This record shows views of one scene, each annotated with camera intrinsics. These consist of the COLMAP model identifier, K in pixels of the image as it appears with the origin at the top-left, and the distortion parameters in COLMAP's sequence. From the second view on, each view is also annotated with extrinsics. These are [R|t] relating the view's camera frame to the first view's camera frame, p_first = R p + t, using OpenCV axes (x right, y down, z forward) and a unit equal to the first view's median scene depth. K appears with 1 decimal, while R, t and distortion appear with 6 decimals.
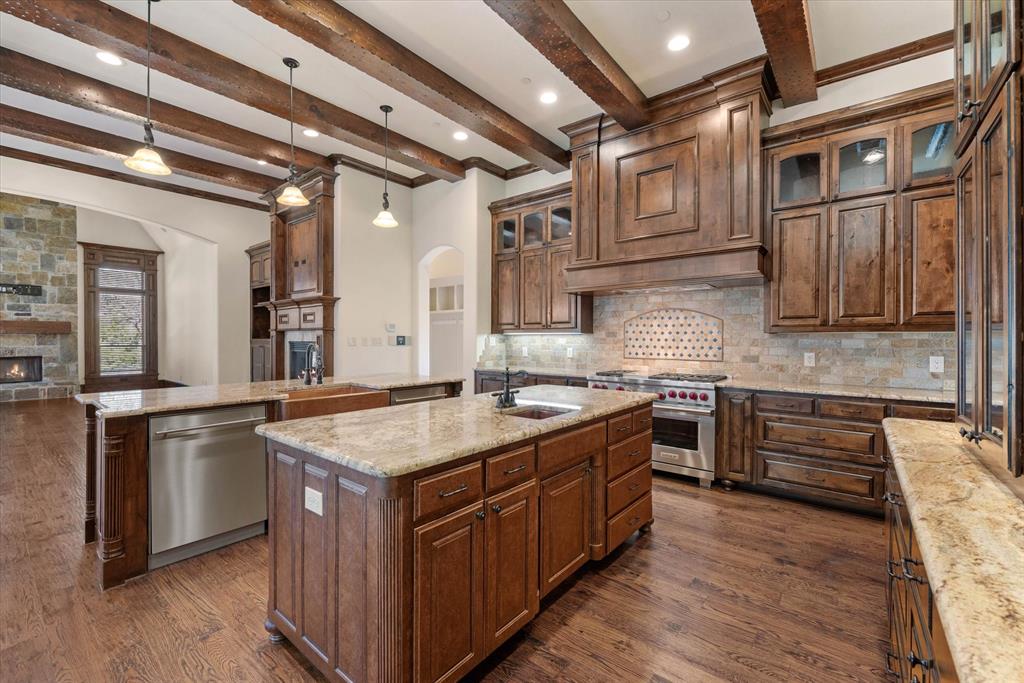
lens RADIAL K [[423.1, 0, 516.7], [0, 423.1, 339.7], [0, 0, 1]] dist [-0.000756, -0.000372]
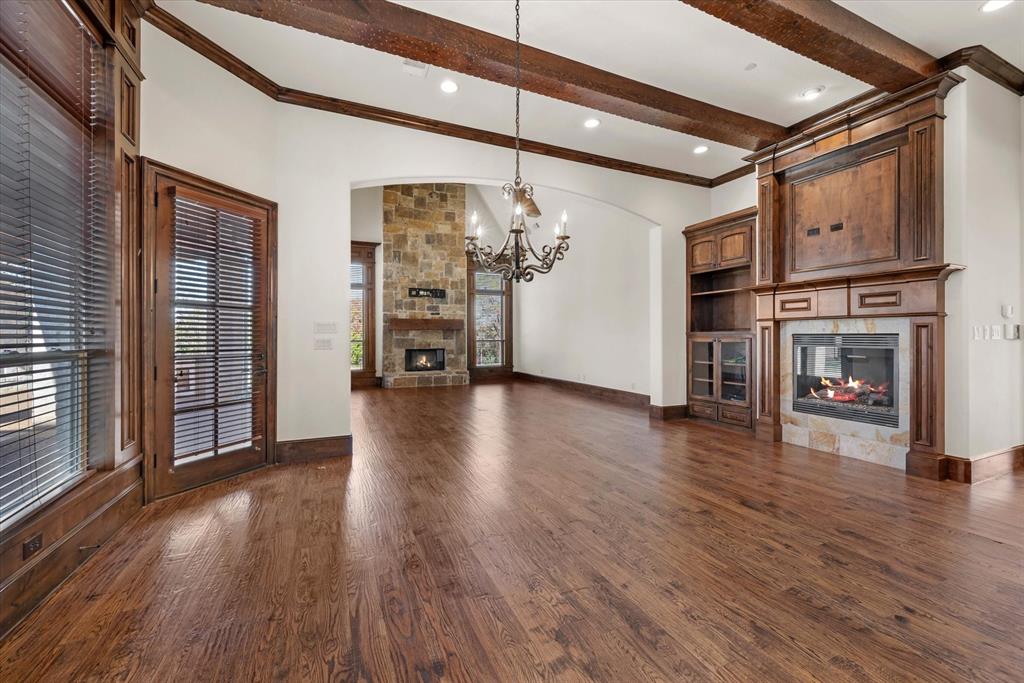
lens RADIAL K [[423.1, 0, 513.9], [0, 423.1, 337.9], [0, 0, 1]] dist [-0.000756, -0.000372]
pose [[0.879853, 0.001520, -0.475243, -0.384392], [-0.001334, 0.999999, 0.000728, 0.007177], [0.475244, -0.000006, 0.879854, 0.044026]]
